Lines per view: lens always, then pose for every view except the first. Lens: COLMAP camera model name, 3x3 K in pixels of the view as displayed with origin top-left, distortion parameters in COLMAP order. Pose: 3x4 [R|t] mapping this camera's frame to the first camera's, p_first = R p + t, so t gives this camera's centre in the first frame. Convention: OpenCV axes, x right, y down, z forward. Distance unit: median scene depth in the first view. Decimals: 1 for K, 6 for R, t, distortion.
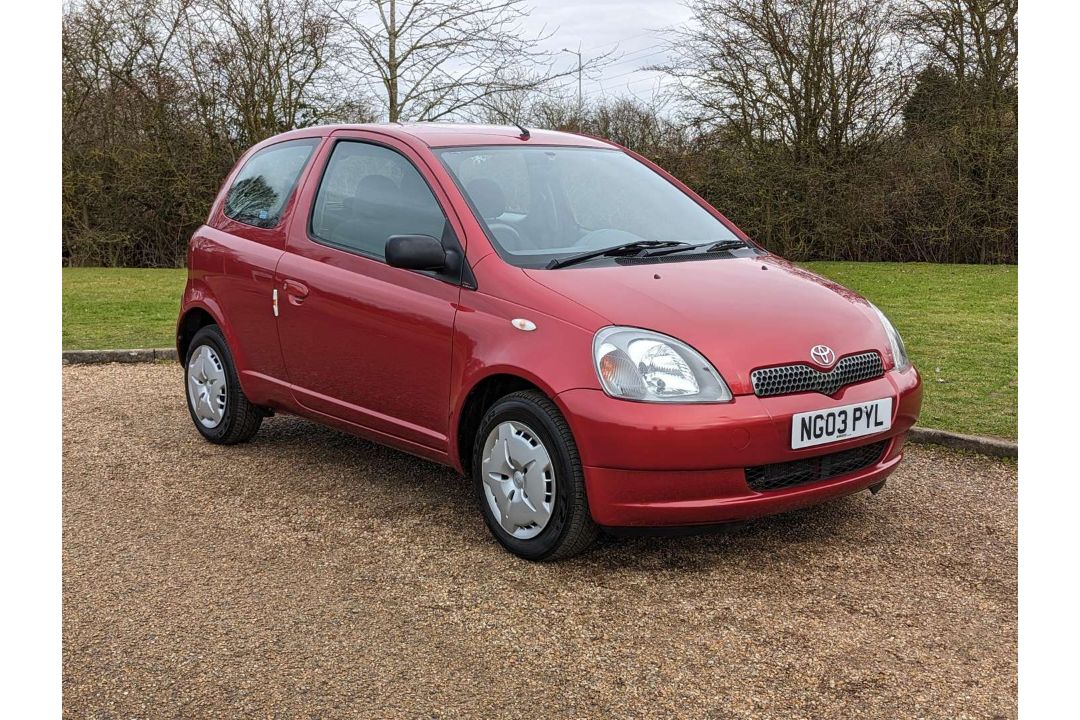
lens RADIAL K [[1259.2, 0, 540.0], [0, 1259.2, 360.0], [0, 0, 1]] dist [0.122493, -0.008018]
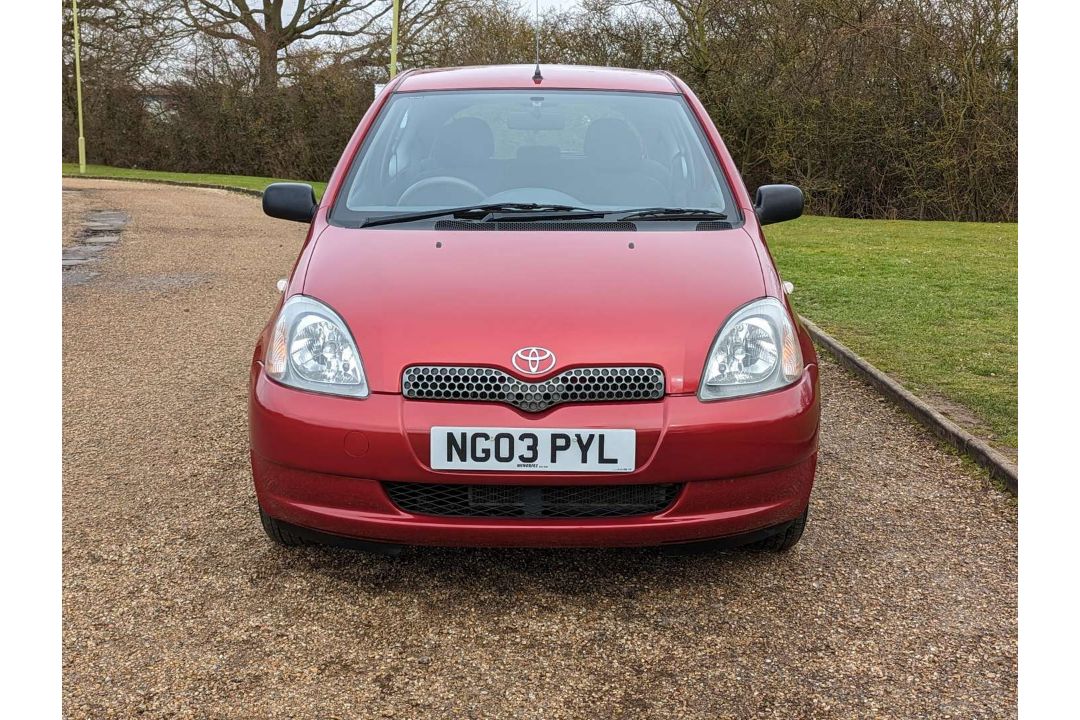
lens RADIAL K [[1274.3, 0, 546.2], [0, 1274.3, 306.7], [0, 0, 1]] dist [0.163805, -0.015083]
pose [[0.759863, 0.107675, -0.641103, 0.741780], [-0.101172, 0.993759, 0.046990, -0.075924], [0.642162, 0.029156, 0.766015, 0.400246]]
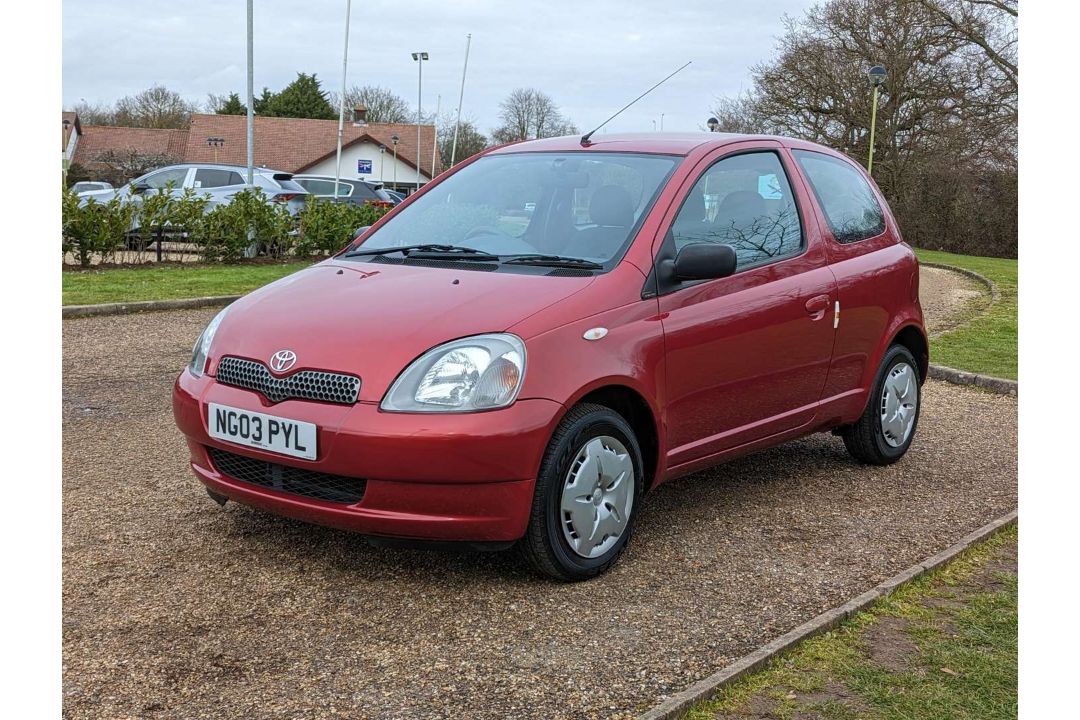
lens RADIAL K [[1274.3, 0, 546.2], [0, 1274.3, 306.7], [0, 0, 1]] dist [0.163805, -0.015083]
pose [[0.182224, 0.102608, -0.977888, 1.229756], [-0.161266, 0.984191, 0.073219, -0.150636], [0.969942, 0.144358, 0.195891, 1.007124]]
